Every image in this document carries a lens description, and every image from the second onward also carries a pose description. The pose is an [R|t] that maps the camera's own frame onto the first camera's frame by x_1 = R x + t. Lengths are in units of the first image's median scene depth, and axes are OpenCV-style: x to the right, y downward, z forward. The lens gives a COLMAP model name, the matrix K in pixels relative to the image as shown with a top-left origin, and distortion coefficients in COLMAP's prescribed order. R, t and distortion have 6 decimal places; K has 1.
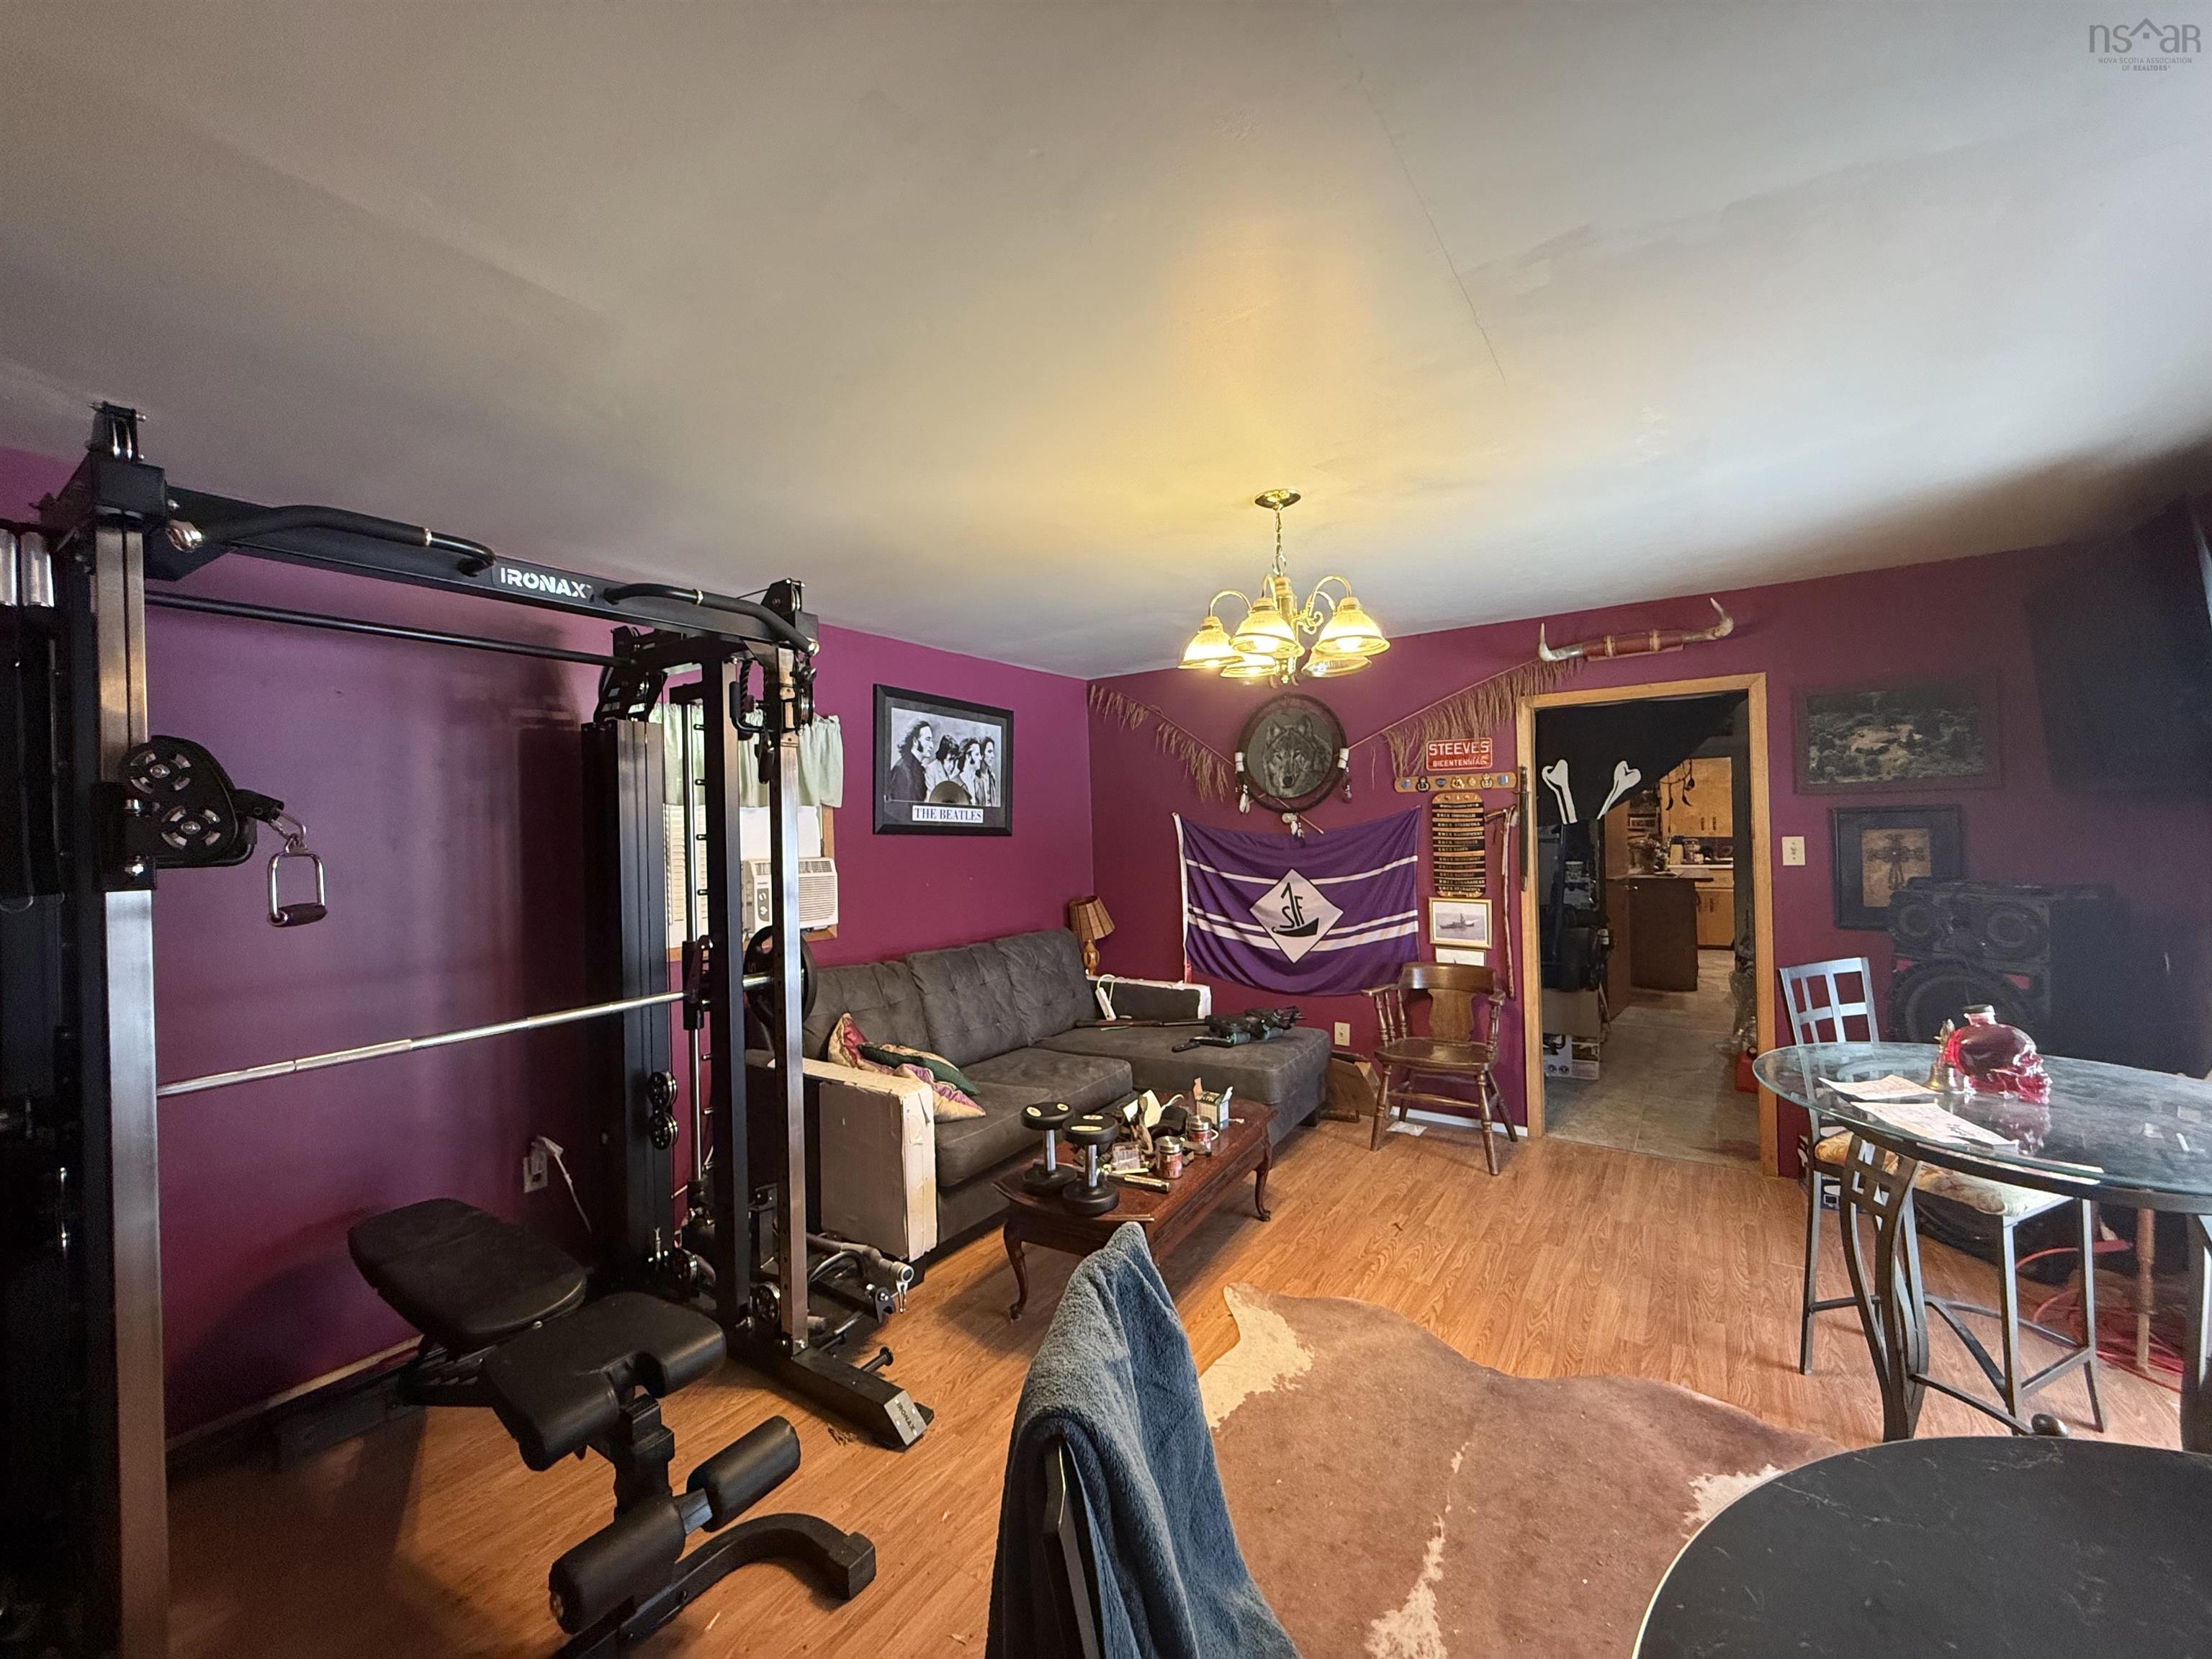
lens RADIAL K [[880.4, 0, 1100.5], [0, 880.4, 834.5], [0, 0, 1]] dist [0.001441, 0.000191]
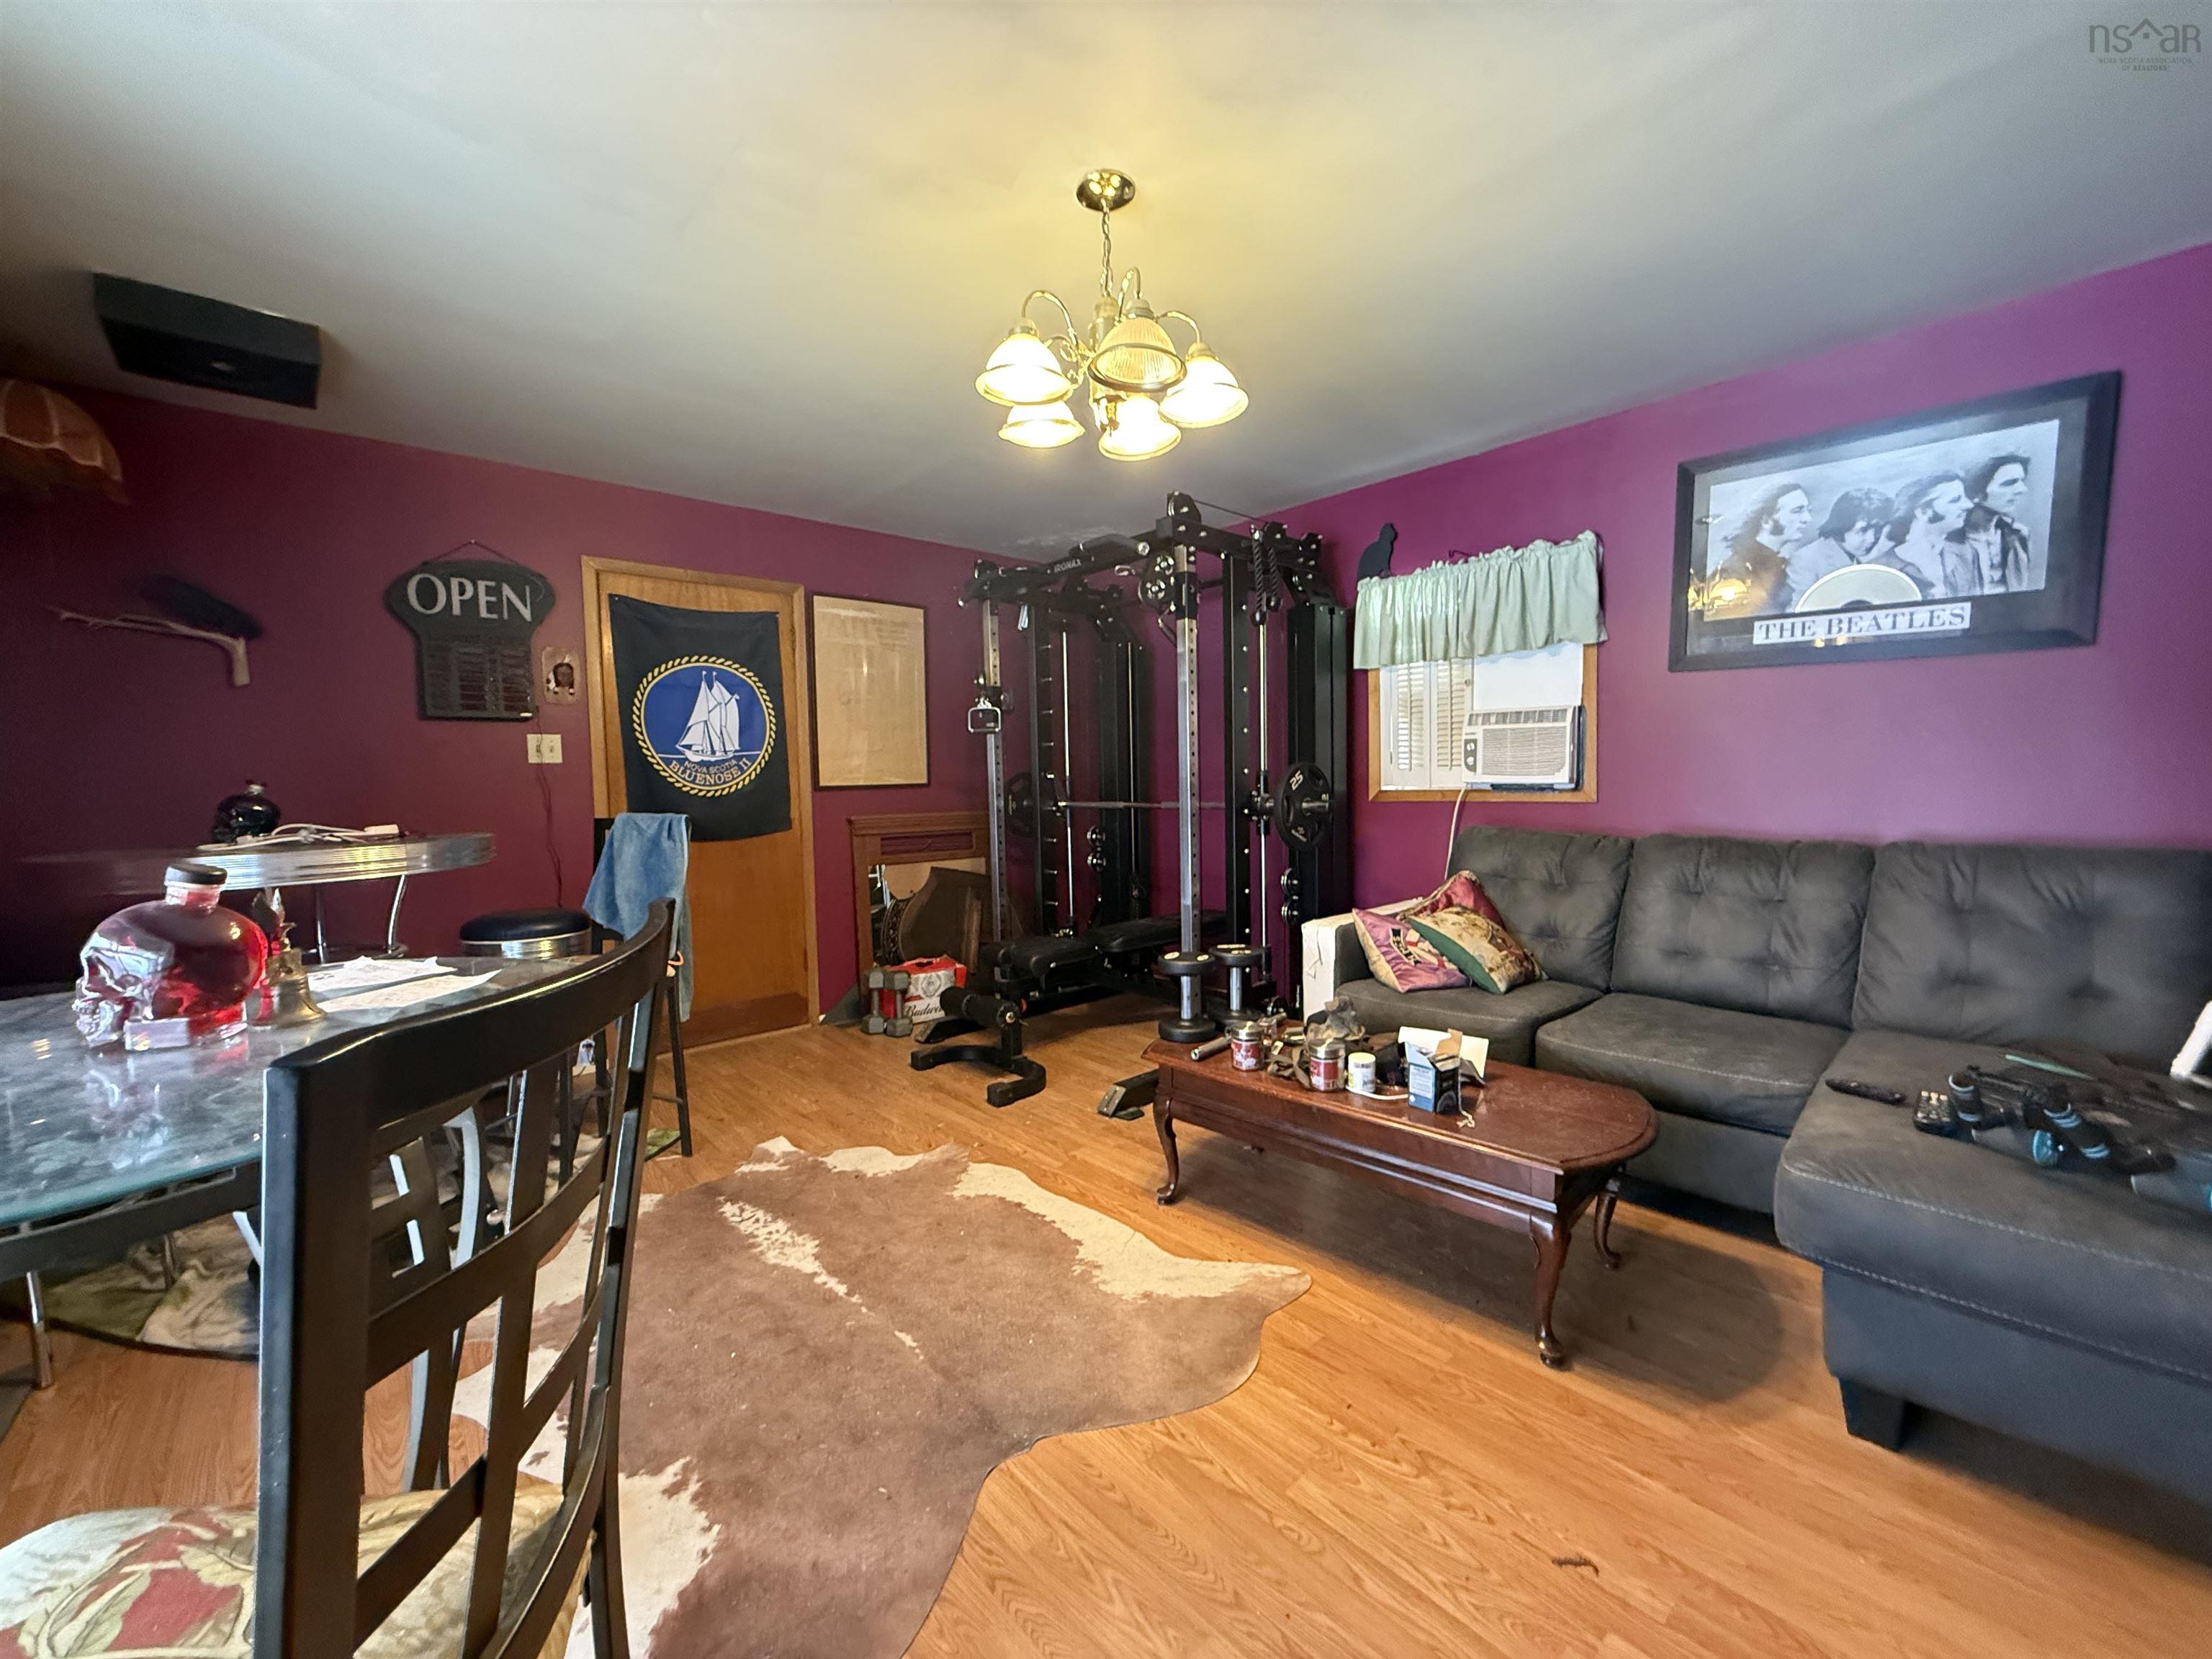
lens RADIAL K [[880.4, 0, 1100.0], [0, 880.4, 832.2], [0, 0, 1]] dist [0.001441, 0.000191]
pose [[-0.236565, 0.088589, -0.967569, 0.603286], [0.018828, 0.996066, 0.086595, 0.062767], [0.971433, 0.002268, -0.237302, 0.717310]]
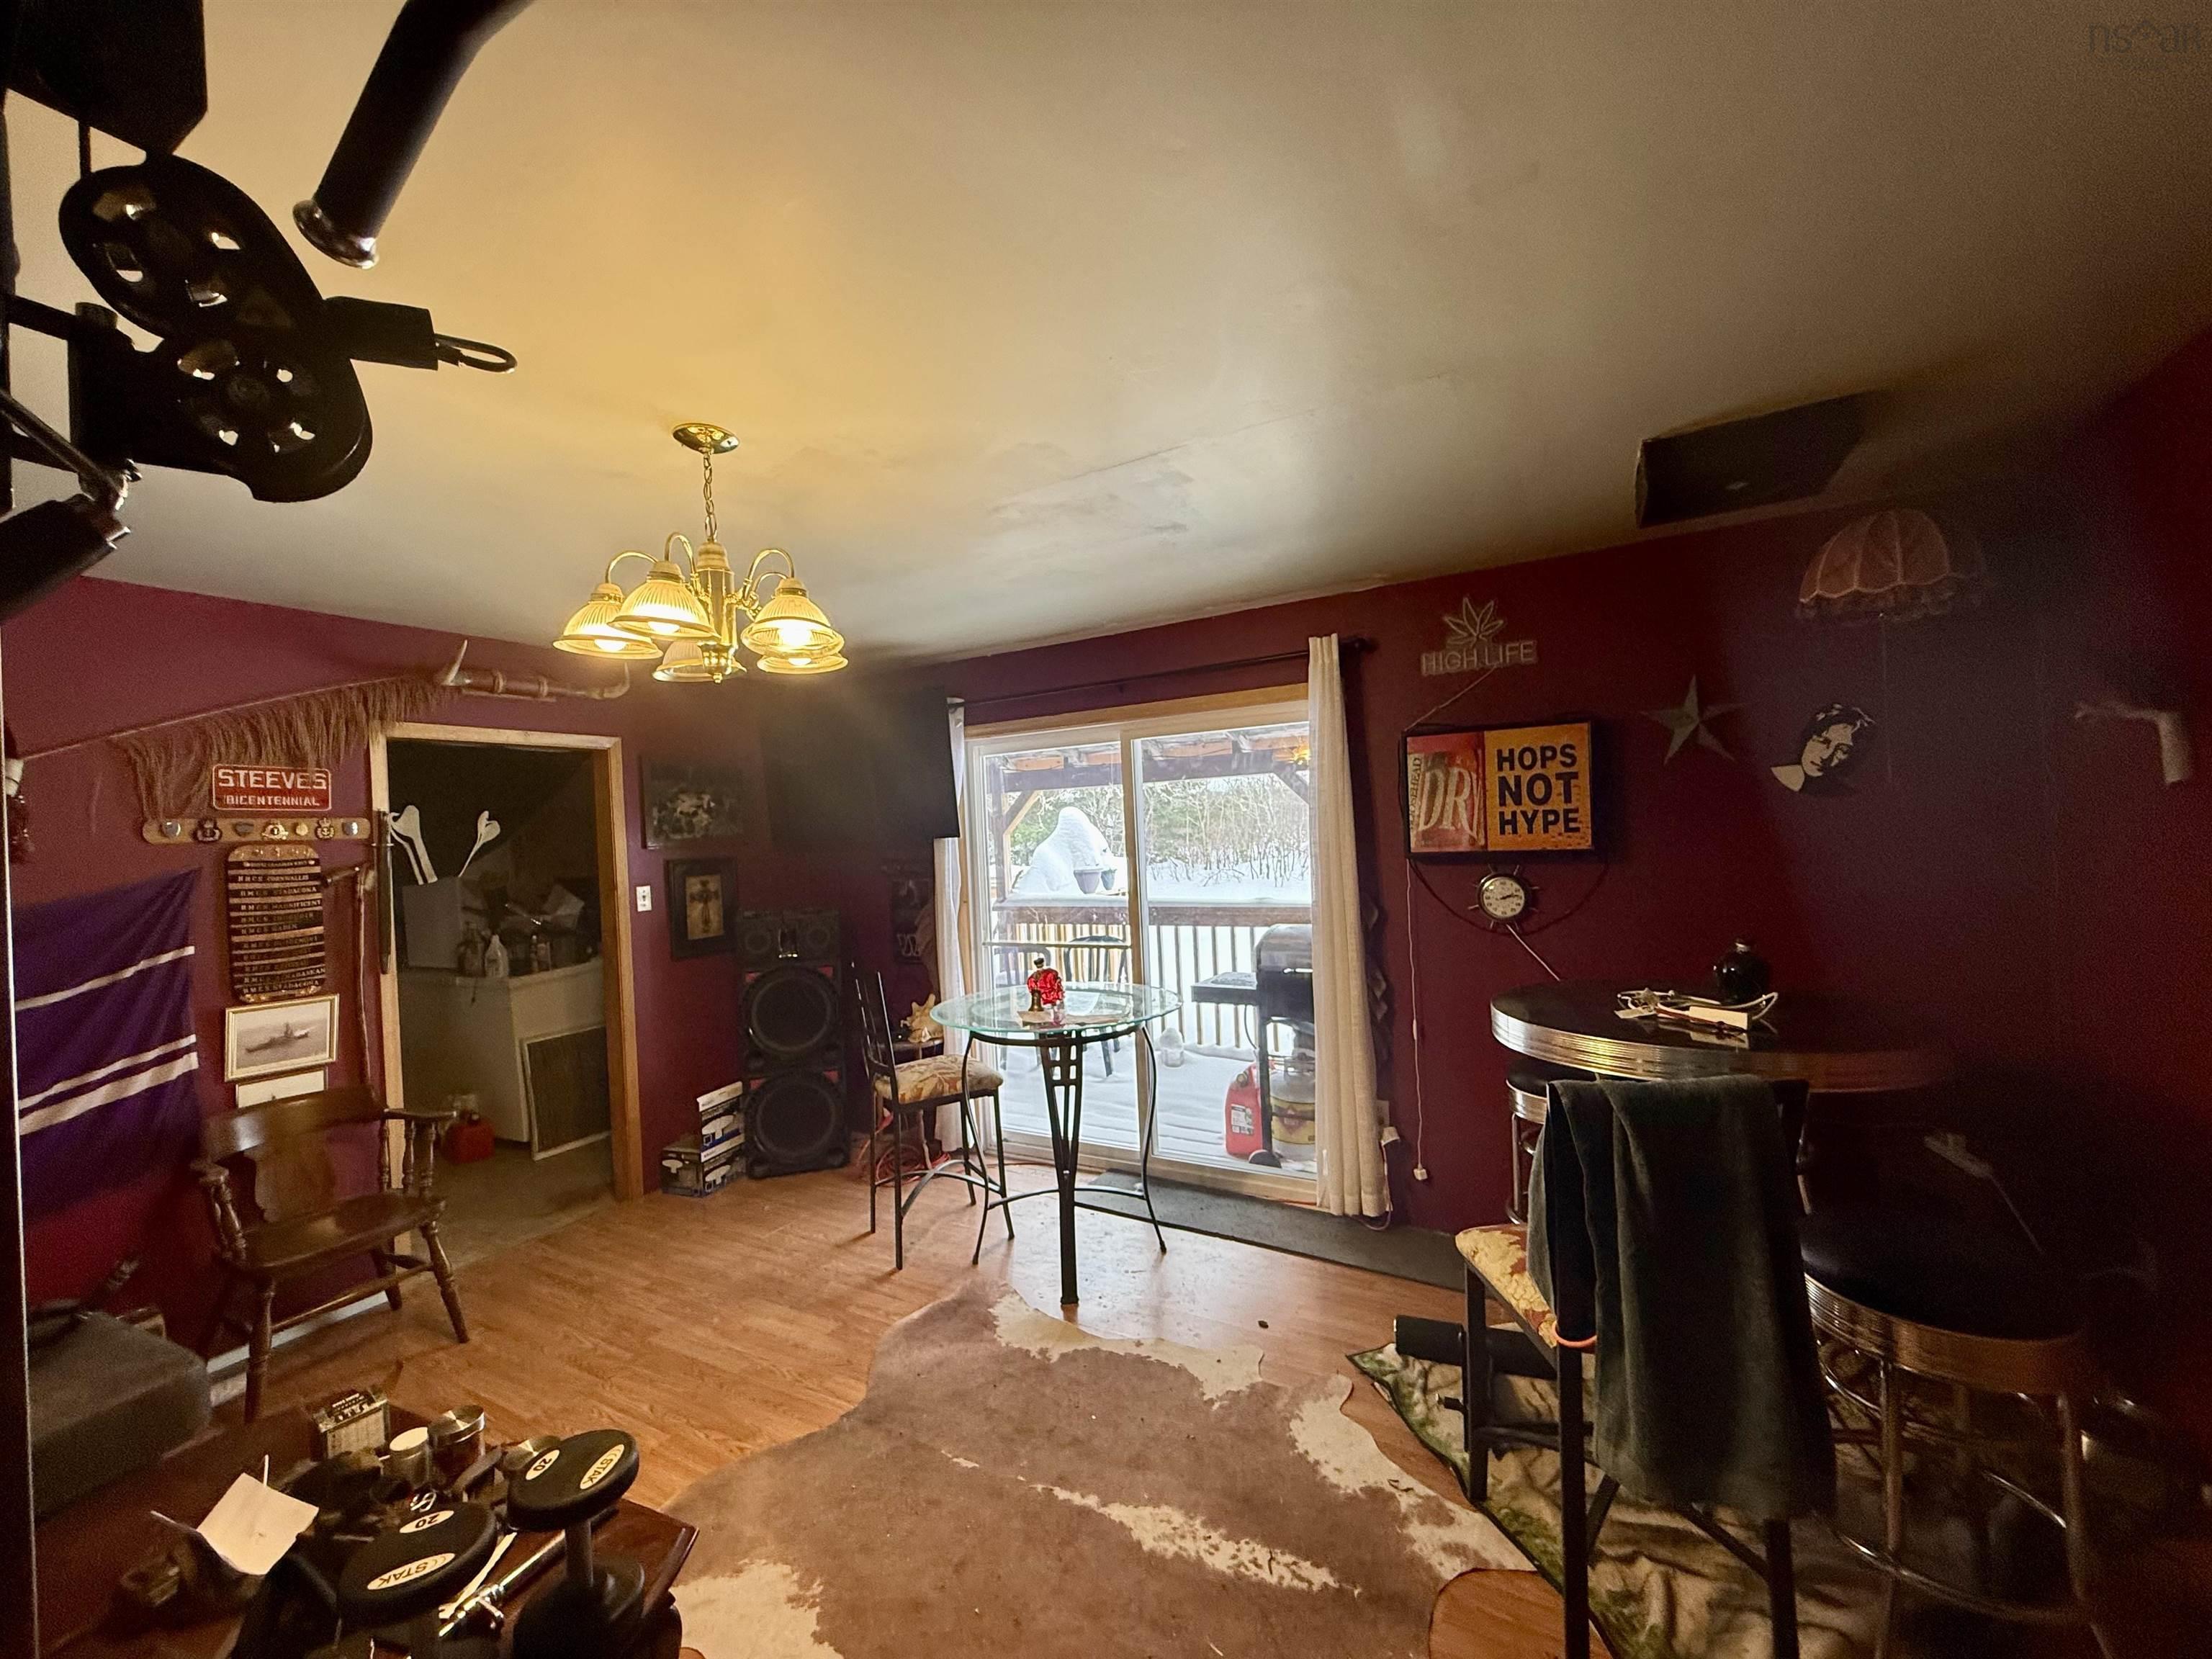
lens RADIAL K [[880.4, 0, 1104.0], [0, 880.4, 832.6], [0, 0, 1]] dist [0.001441, 0.000191]
pose [[-0.090880, 0.029090, 0.995437, -0.350160], [0.056811, 0.998097, -0.023981, -0.004449], [-0.994240, 0.054373, -0.092360, 0.455319]]
